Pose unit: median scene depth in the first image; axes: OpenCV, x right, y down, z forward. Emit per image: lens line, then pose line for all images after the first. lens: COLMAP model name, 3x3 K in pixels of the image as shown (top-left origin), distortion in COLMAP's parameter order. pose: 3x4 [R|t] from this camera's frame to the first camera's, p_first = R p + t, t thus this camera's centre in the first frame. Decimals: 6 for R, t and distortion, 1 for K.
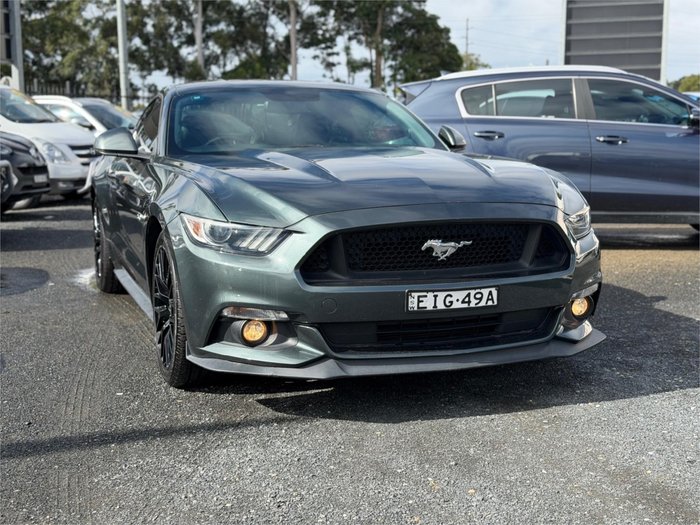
lens RADIAL K [[1147.9, 0, 349.9], [0, 1147.9, 286.1], [0, 0, 1]] dist [0.180974, -0.098533]
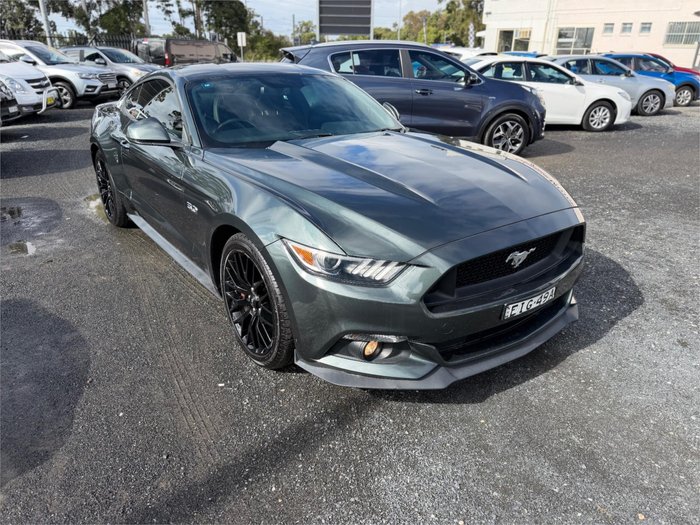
lens RADIAL K [[520.7, 0, 318.7], [0, 520.7, 263.6], [0, 0, 1]] dist [0.040754, -0.002437]
pose [[0.953320, -0.111018, 0.280813, -0.246033], [0.031315, 0.961295, 0.273735, -0.166630], [-0.300334, -0.252164, 0.919898, 0.534797]]
